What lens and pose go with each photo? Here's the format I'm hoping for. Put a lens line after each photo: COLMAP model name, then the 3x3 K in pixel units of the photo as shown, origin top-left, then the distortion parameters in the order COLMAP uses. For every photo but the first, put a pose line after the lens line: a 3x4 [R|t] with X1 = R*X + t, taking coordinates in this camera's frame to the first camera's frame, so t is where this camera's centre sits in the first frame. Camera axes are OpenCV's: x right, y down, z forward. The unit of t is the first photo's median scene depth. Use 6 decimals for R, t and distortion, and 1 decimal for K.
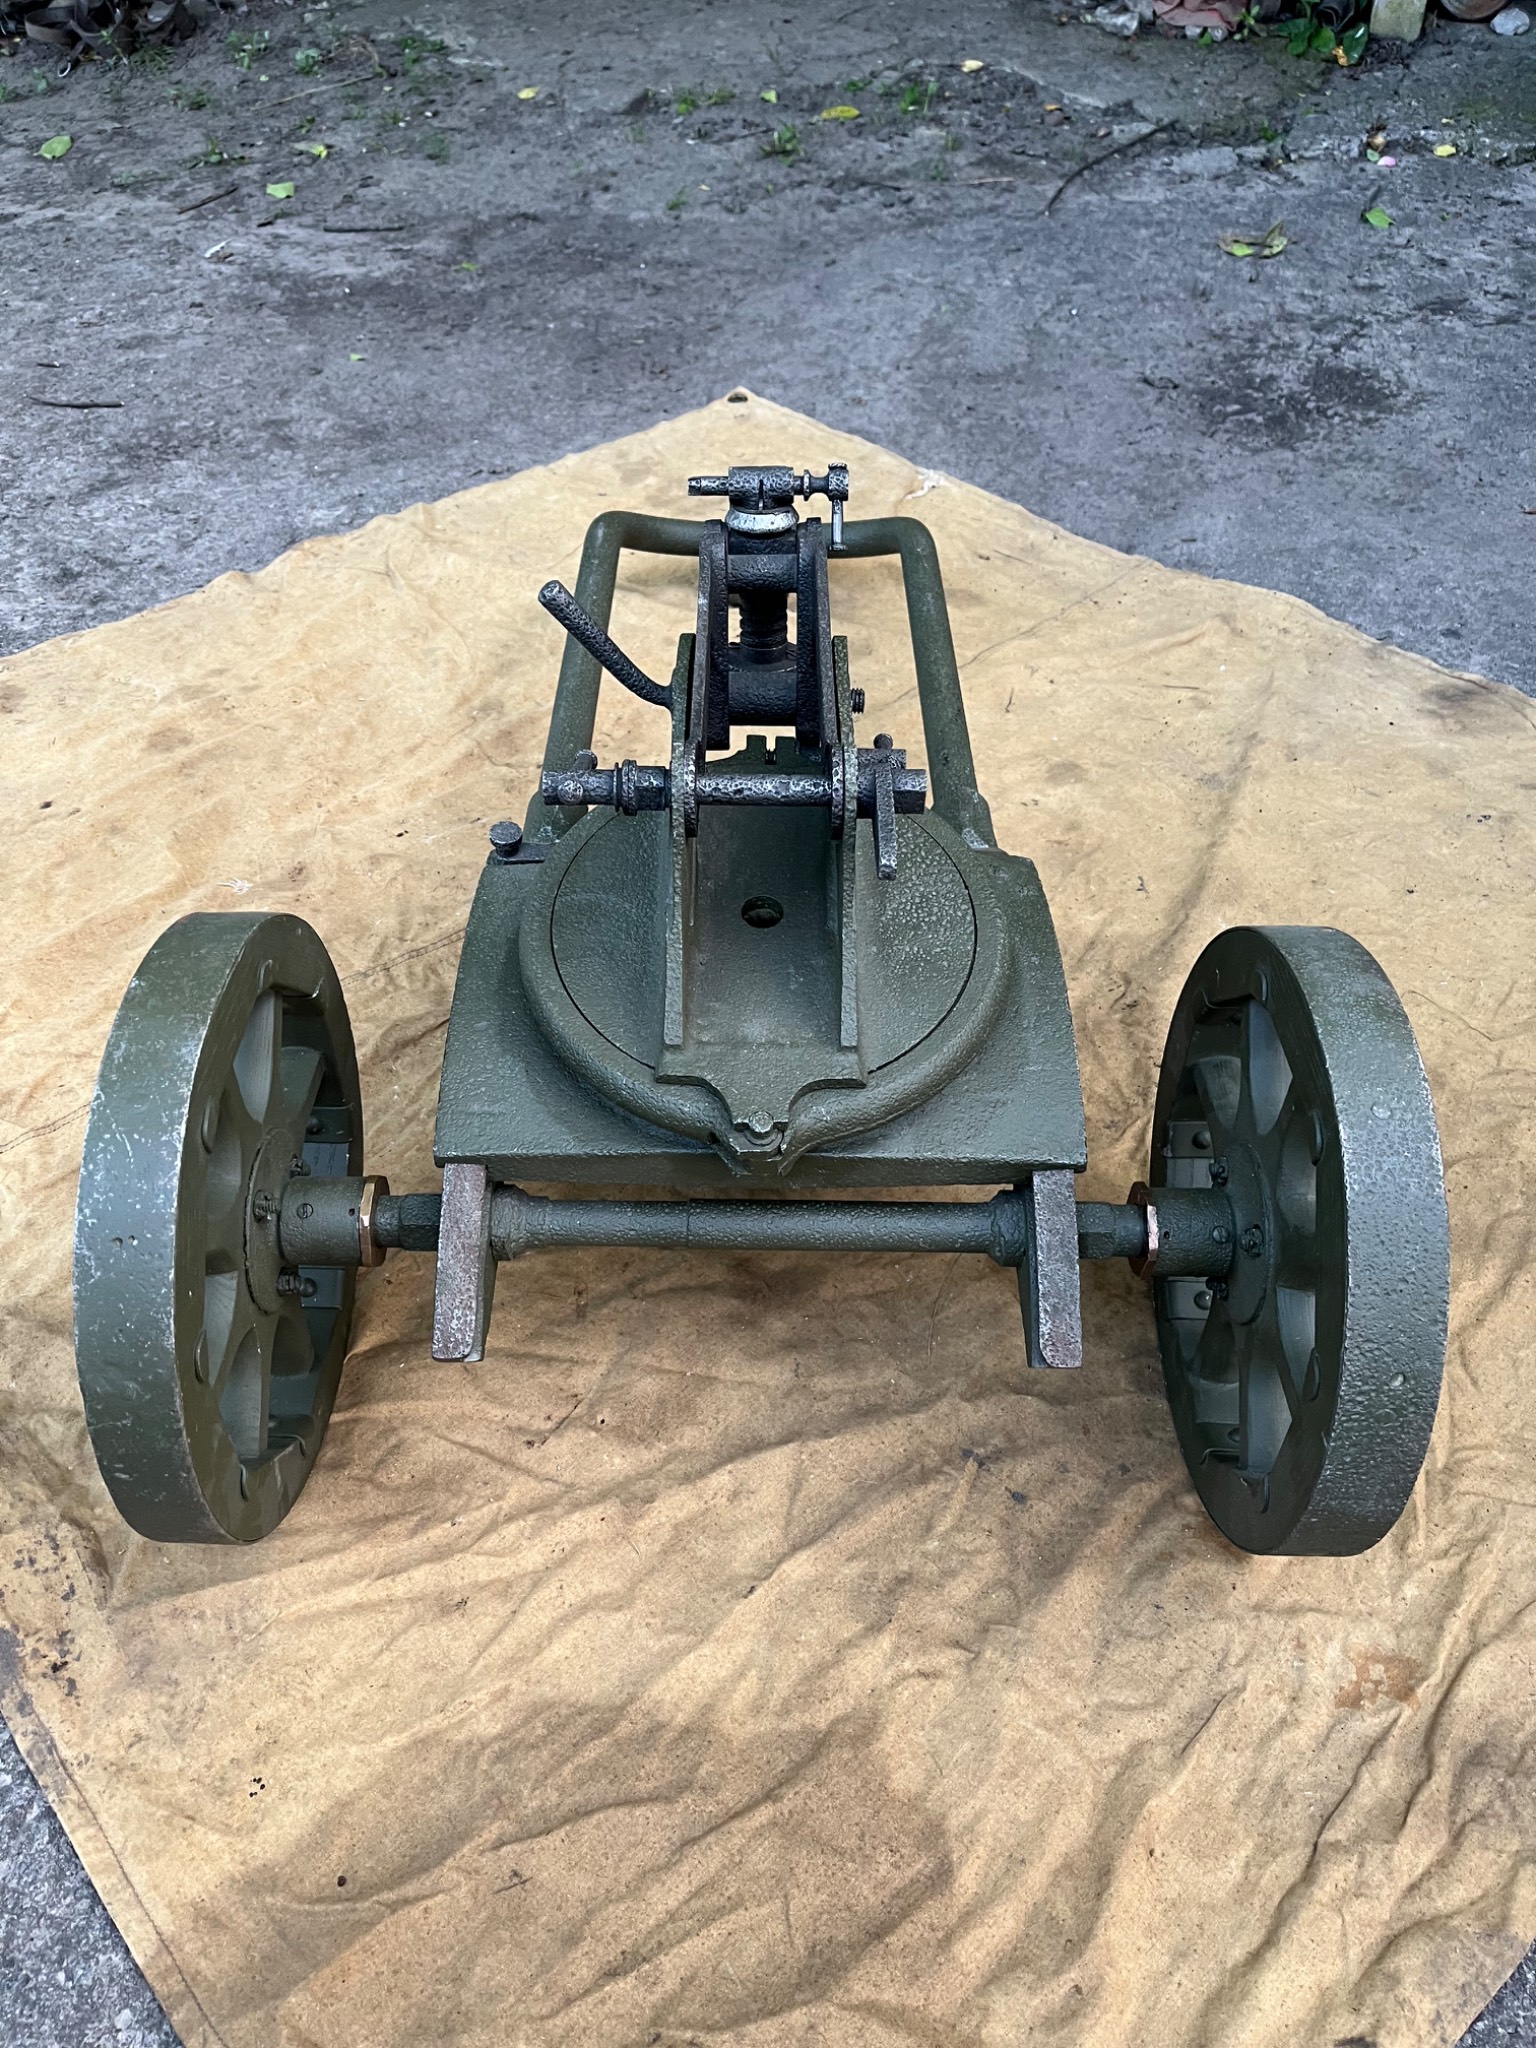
lens RADIAL K [[1550.9, 0, 773.1], [0, 1550.9, 1039.6], [0, 0, 1]] dist [0.058129, -0.090430]
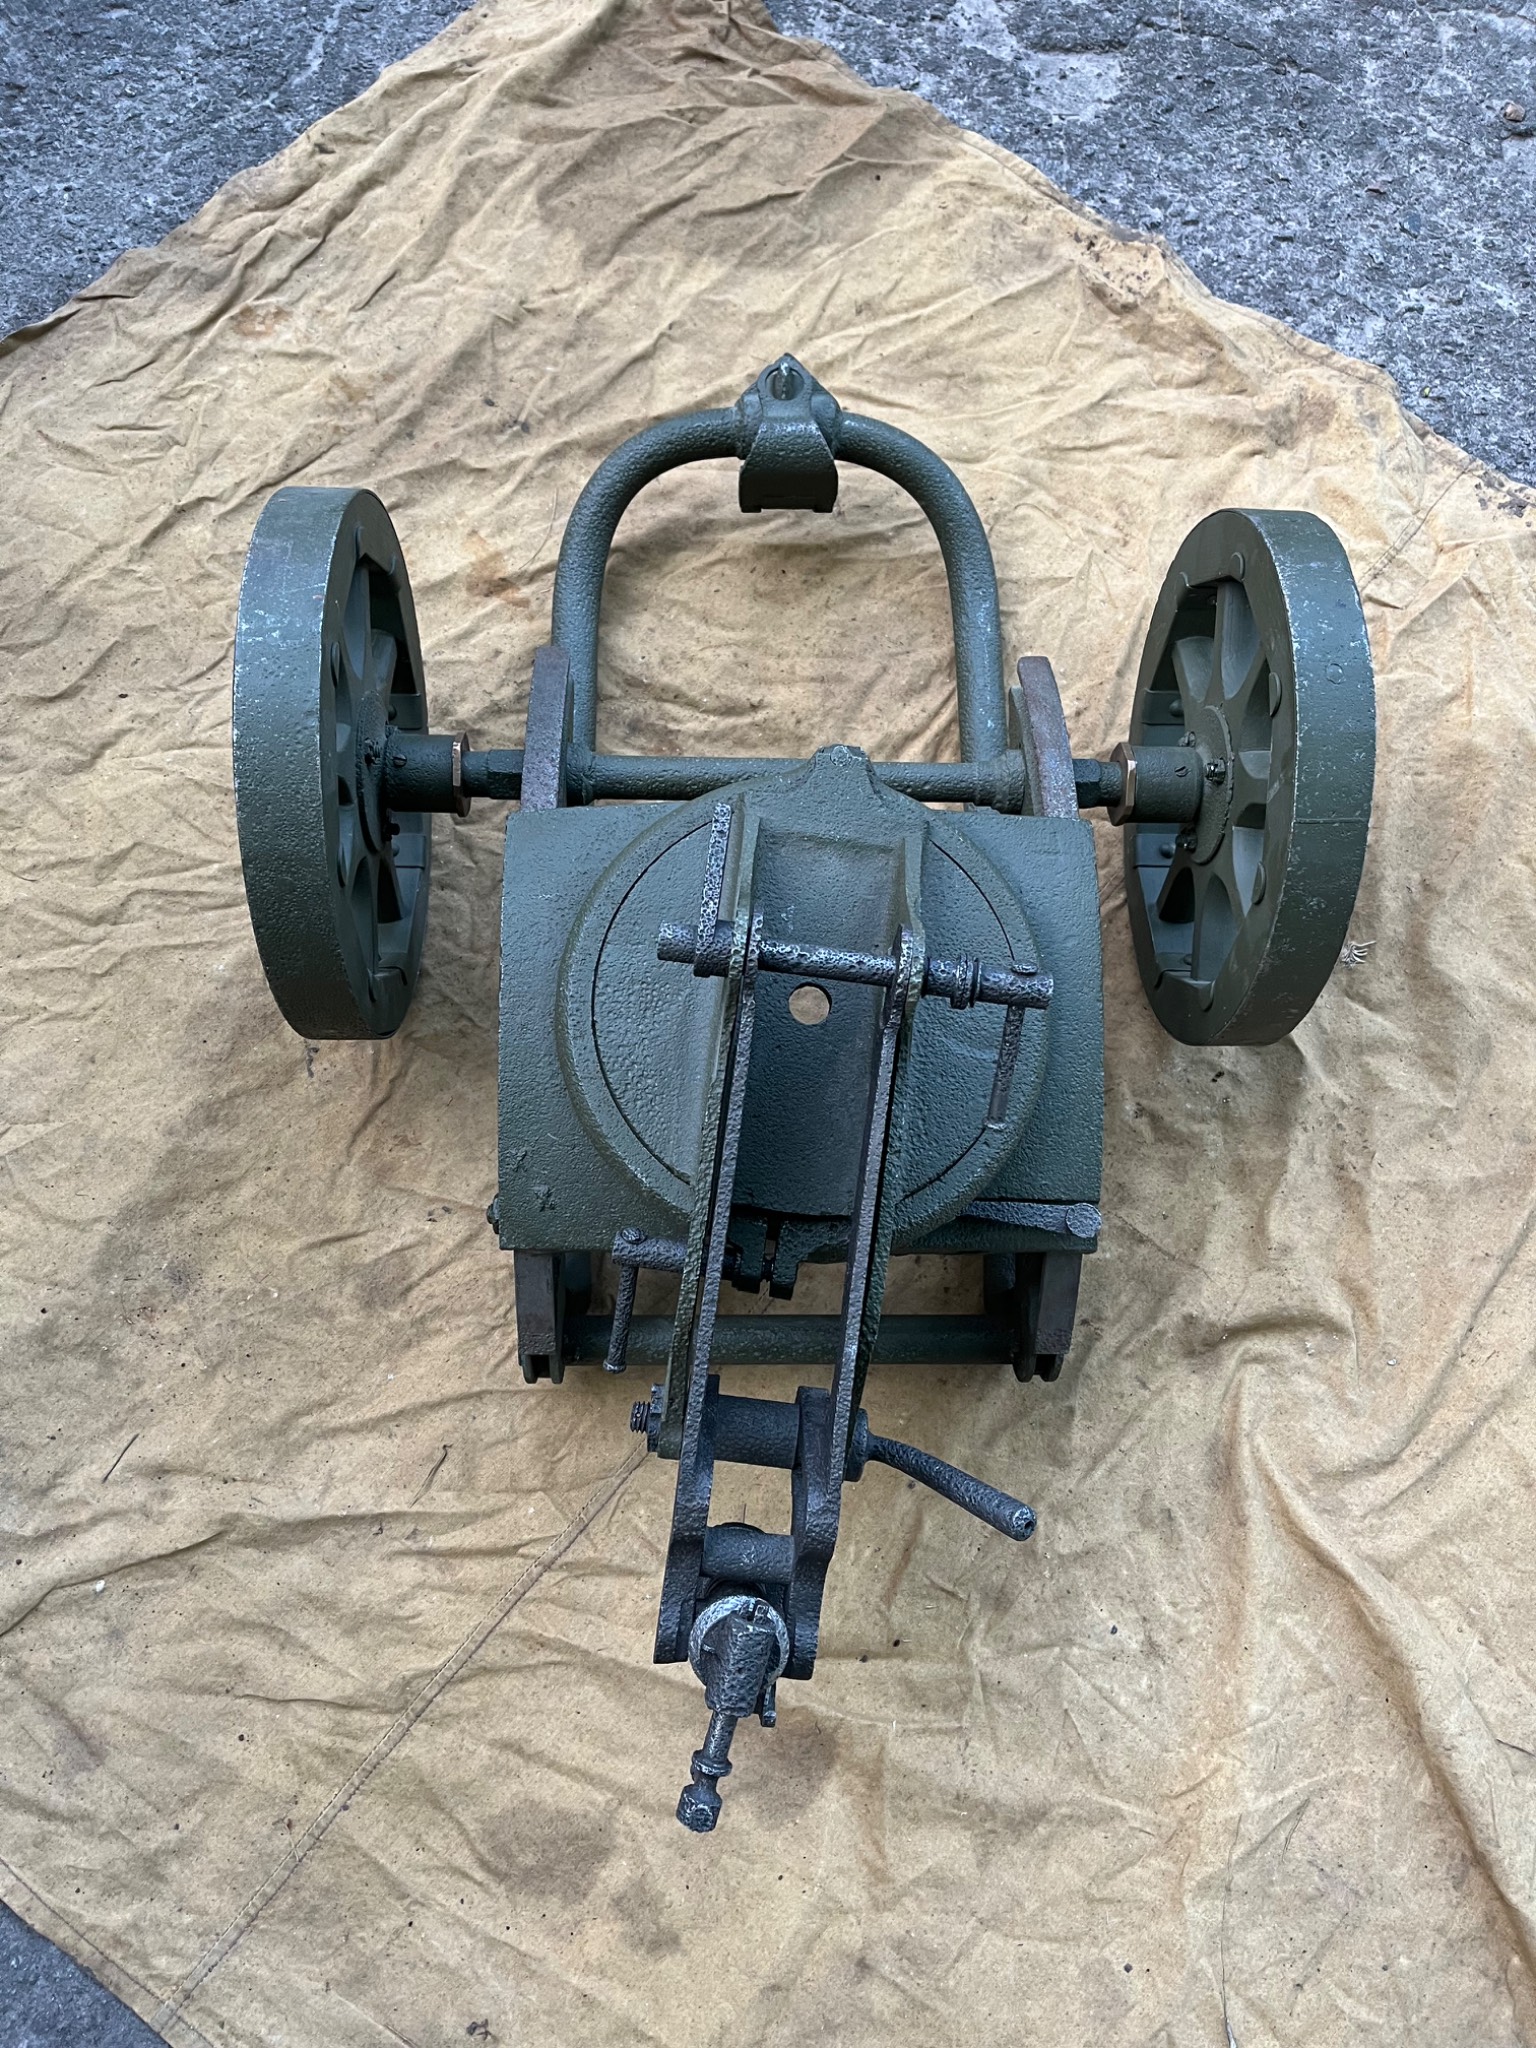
lens RADIAL K [[1550.9, 0, 771.5], [0, 1550.9, 1058.9], [0, 0, 1]] dist [0.058129, -0.090430]
pose [[-0.990666, 0.112501, -0.076975, 0.088886], [-0.118057, -0.425786, 0.897089, -1.361548], [0.068149, 0.897803, 0.435093, 1.023366]]
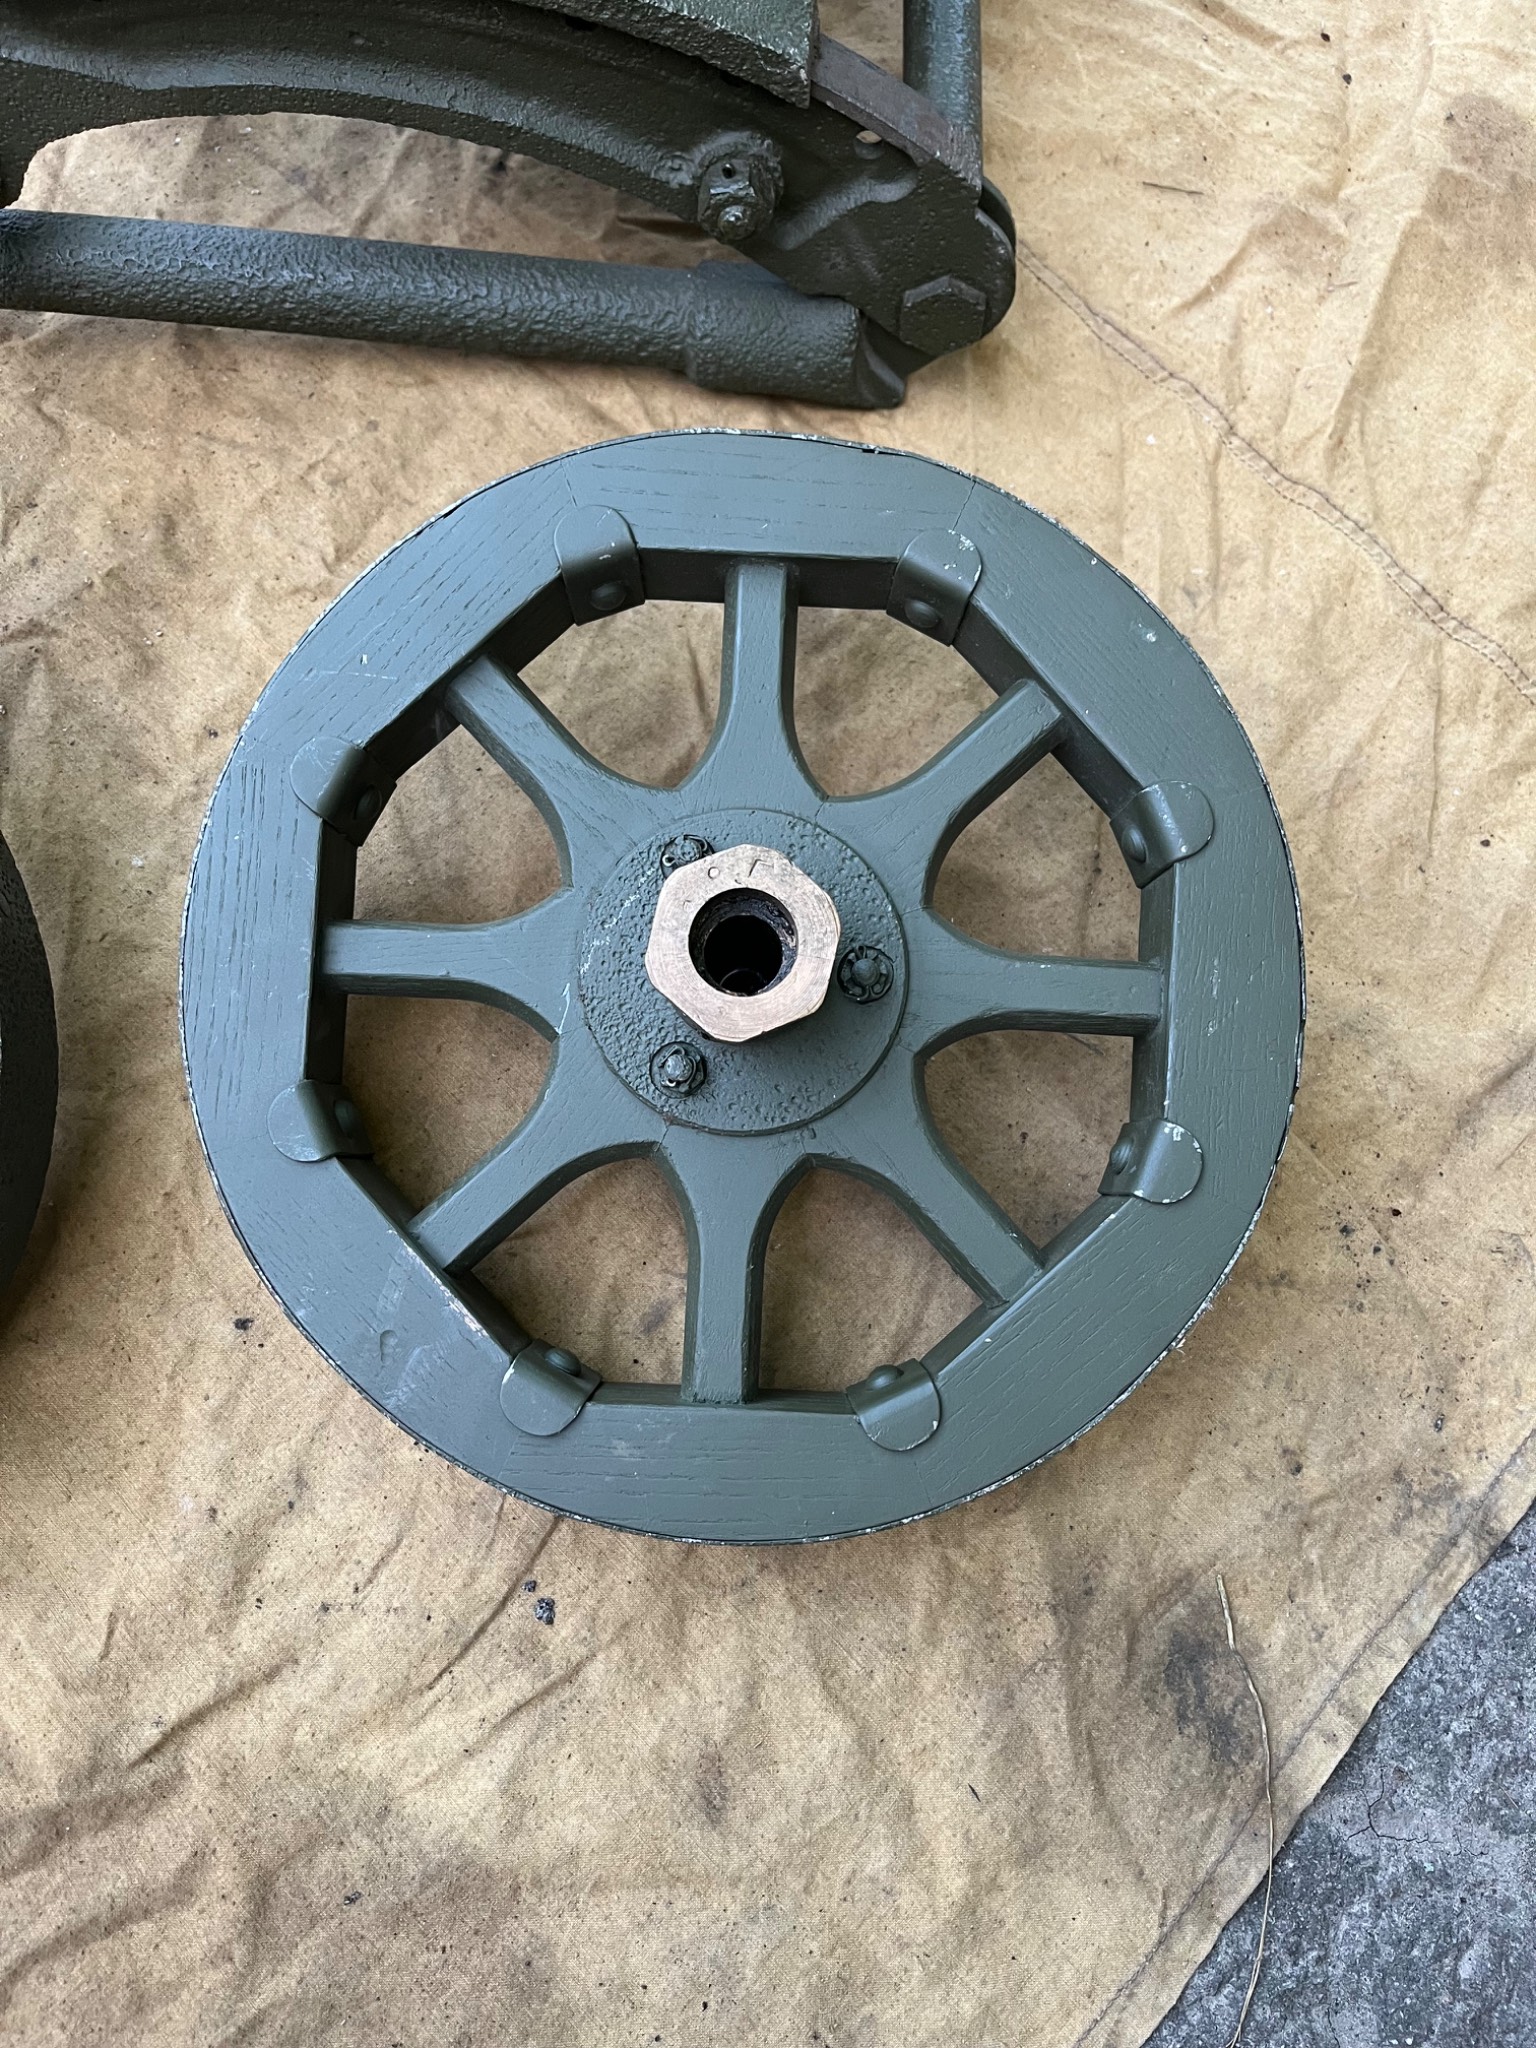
lens RADIAL K [[1550.9, 0, 764.5], [0, 1550.9, 1041.2], [0, 0, 1]] dist [0.058129, -0.090430]
pose [[0.054919, 0.962690, -0.264974, 0.692572], [-0.746729, 0.215770, 0.629157, -0.696772], [0.662857, 0.163311, 0.730719, 1.200332]]
